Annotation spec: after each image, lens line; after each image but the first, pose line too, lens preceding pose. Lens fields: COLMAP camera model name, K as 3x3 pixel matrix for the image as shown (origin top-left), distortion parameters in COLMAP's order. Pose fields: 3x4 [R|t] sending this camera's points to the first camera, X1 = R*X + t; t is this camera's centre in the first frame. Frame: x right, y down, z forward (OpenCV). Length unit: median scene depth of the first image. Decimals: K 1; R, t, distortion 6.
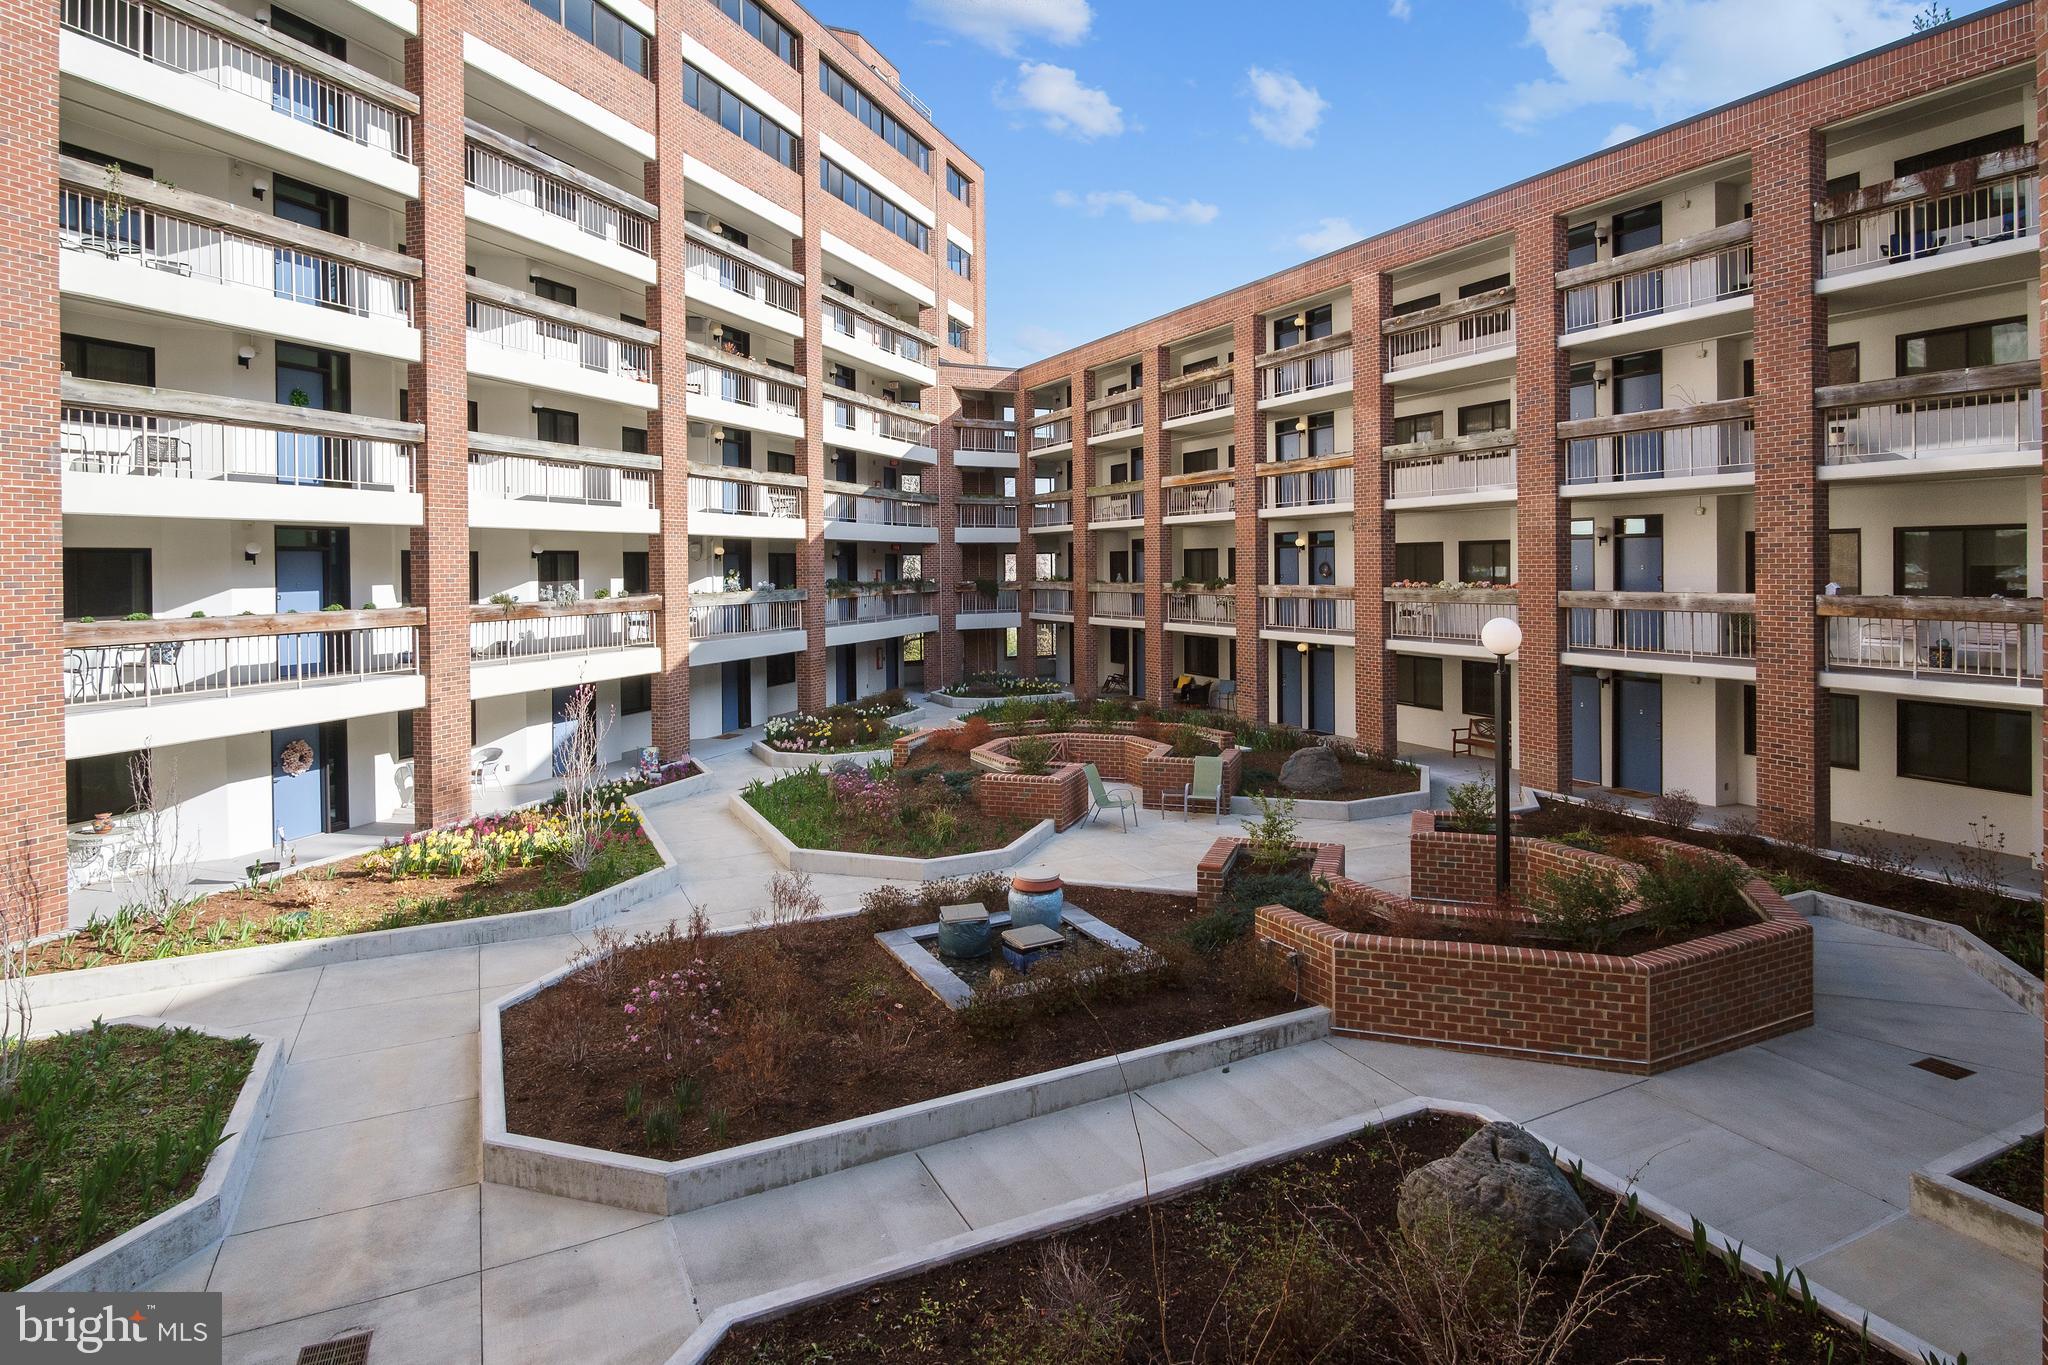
lens RADIAL K [[1099.5, 0, 1021.0], [0, 1099.5, 677.9], [0, 0, 1]] dist [-0.005849, -0.003426]
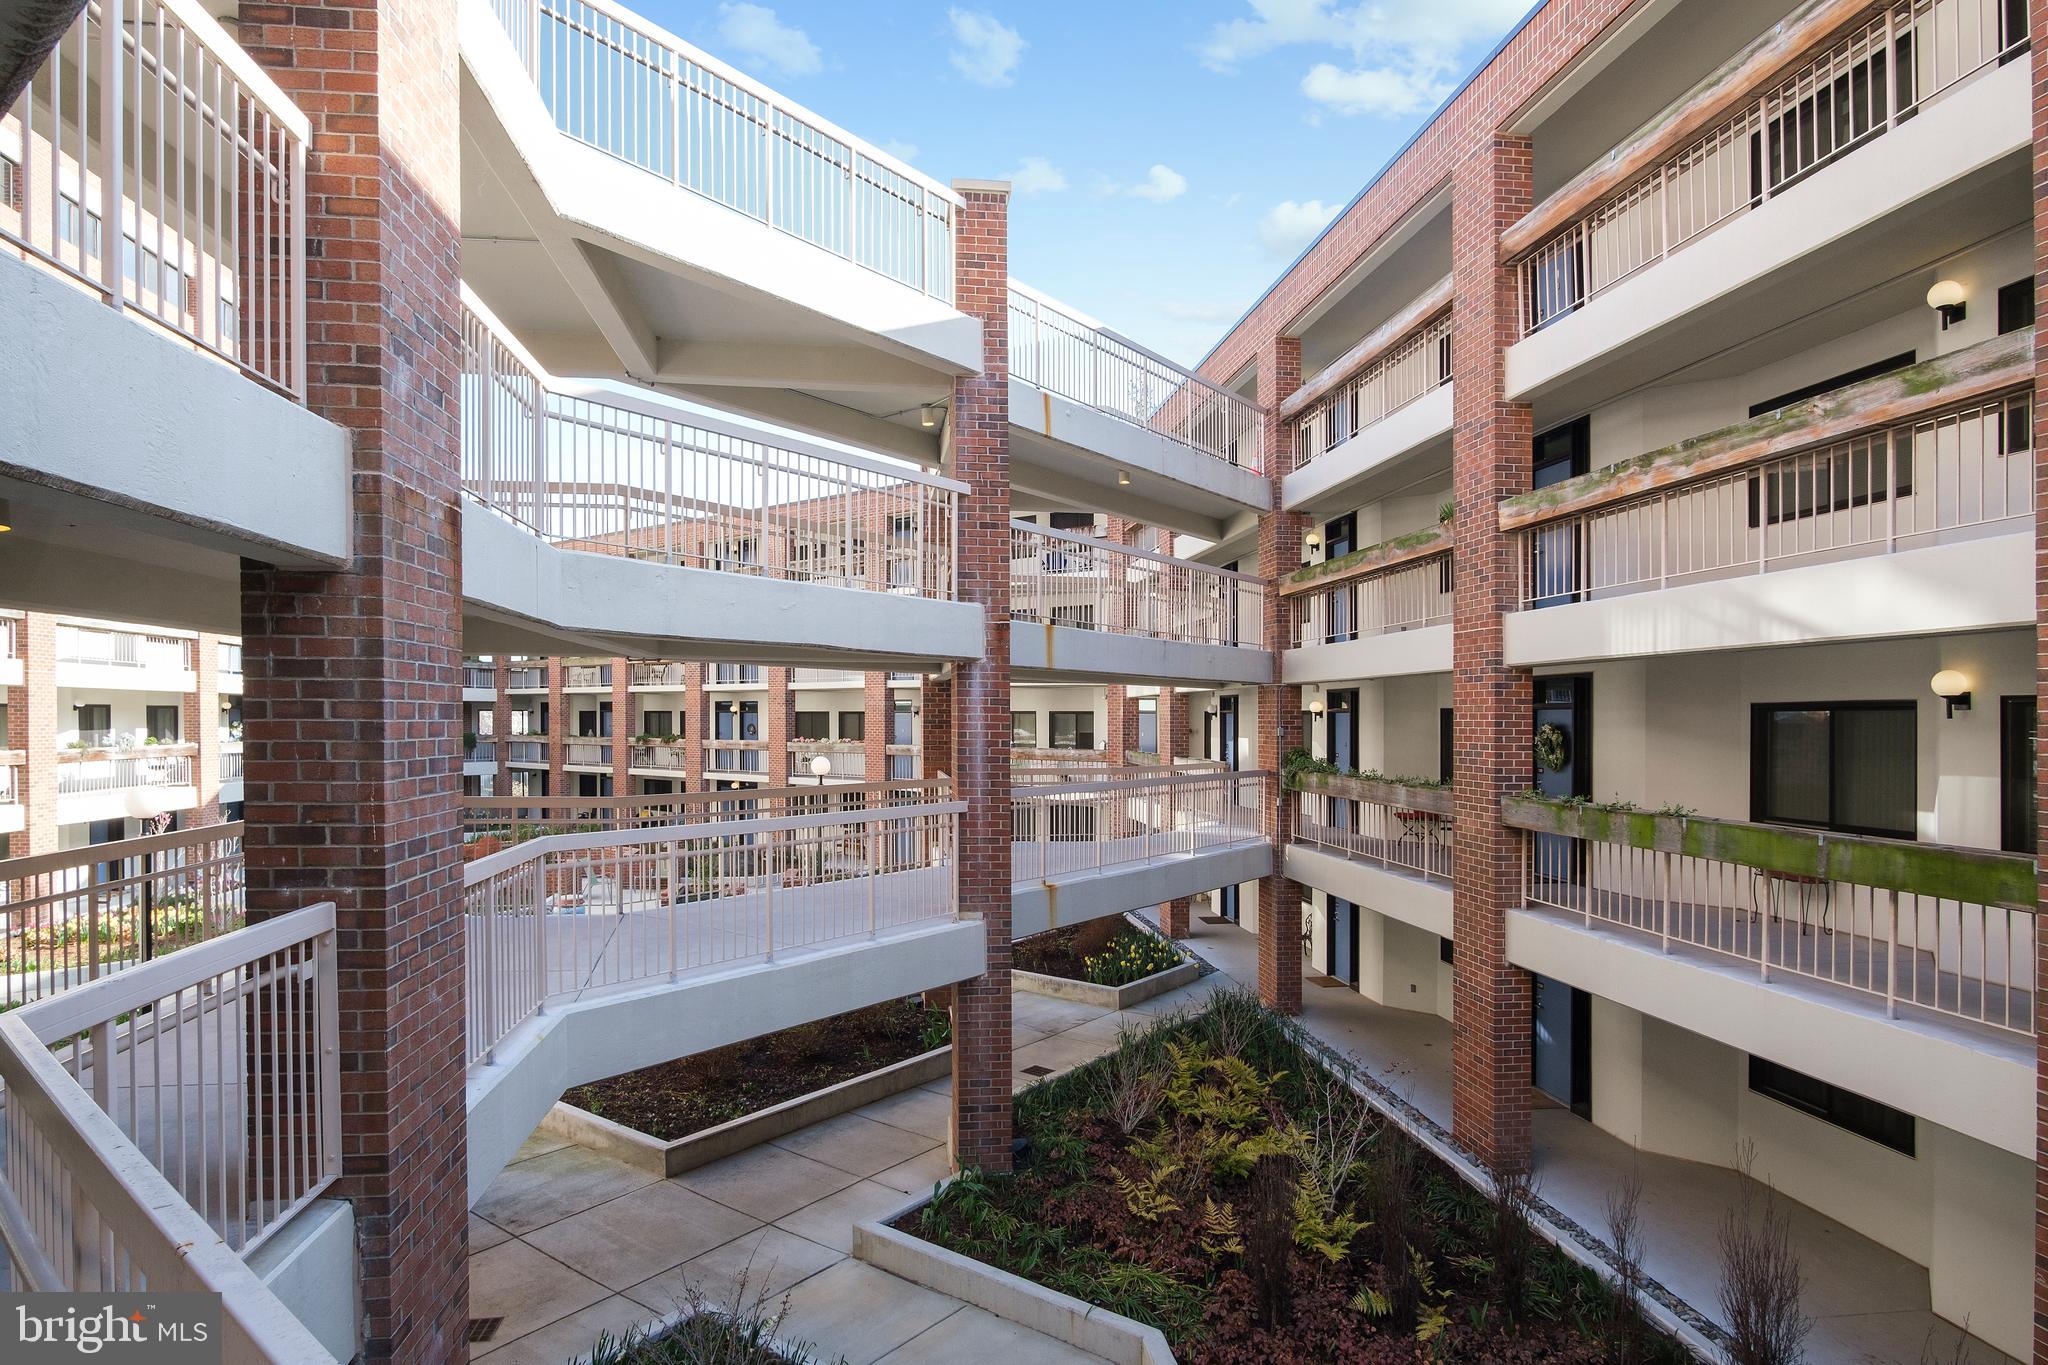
lens RADIAL K [[1099.5, 0, 1008.1], [0, 1099.5, 700.7], [0, 0, 1]] dist [-0.005849, -0.003426]
pose [[0.888483, 0.025250, 0.458214, -0.071371], [0.030184, 0.993108, -0.113252, 0.032623], [-0.457915, 0.114453, 0.881597, -0.371441]]
